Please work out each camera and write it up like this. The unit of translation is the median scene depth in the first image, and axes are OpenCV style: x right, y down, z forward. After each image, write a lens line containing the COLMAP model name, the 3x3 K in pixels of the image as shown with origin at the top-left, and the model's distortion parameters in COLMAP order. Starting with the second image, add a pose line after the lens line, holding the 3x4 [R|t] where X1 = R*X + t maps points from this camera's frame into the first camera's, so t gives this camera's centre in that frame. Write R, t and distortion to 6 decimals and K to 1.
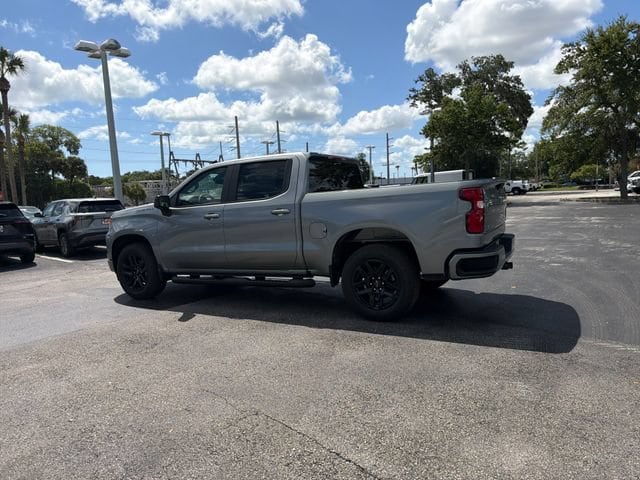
lens RADIAL K [[454.4, 0, 316.1], [0, 454.4, 249.4], [0, 0, 1]] dist [0.037647, -0.046766]
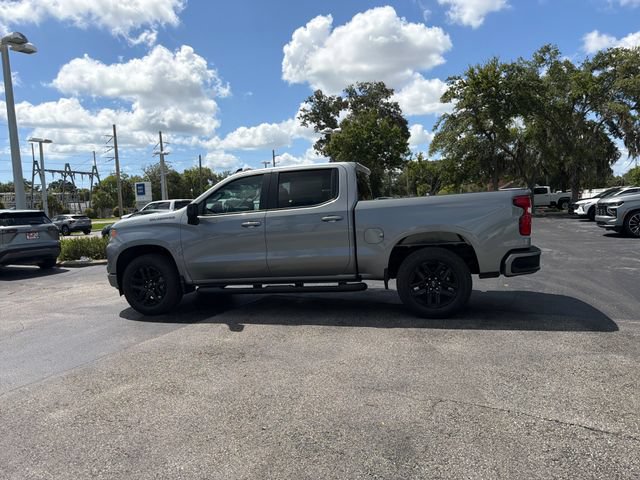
lens RADIAL K [[454.4, 0, 317.9], [0, 454.4, 252.6], [0, 0, 1]] dist [0.037647, -0.046766]
pose [[0.965835, -0.020829, 0.258319, -0.031755], [0.027749, 0.999346, -0.023173, 0.001421], [-0.257667, 0.029549, 0.965782, 0.001405]]
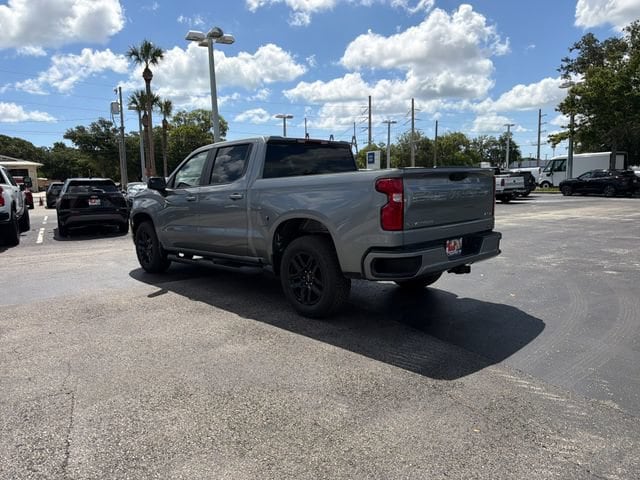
lens RADIAL K [[454.4, 0, 315.2], [0, 454.4, 248.0], [0, 0, 1]] dist [0.037647, -0.046766]
pose [[0.954383, 0.066306, -0.291131, 0.032139], [-0.054996, 0.997386, 0.046871, -0.002334], [0.293477, -0.028722, 0.955534, 0.008294]]
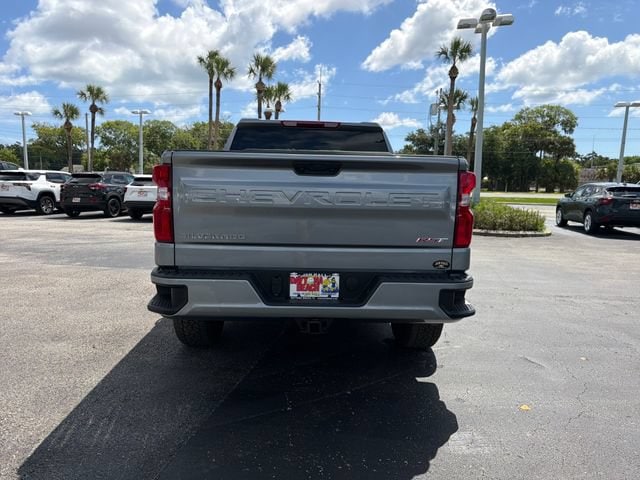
lens RADIAL K [[454.4, 0, 315.1], [0, 454.4, 242.7], [0, 0, 1]] dist [0.037647, -0.046766]
pose [[0.515078, 0.167424, -0.840633, 0.066328], [-0.143899, 0.983709, 0.107749, -0.008775], [0.844978, 0.065467, 0.530779, 0.058811]]
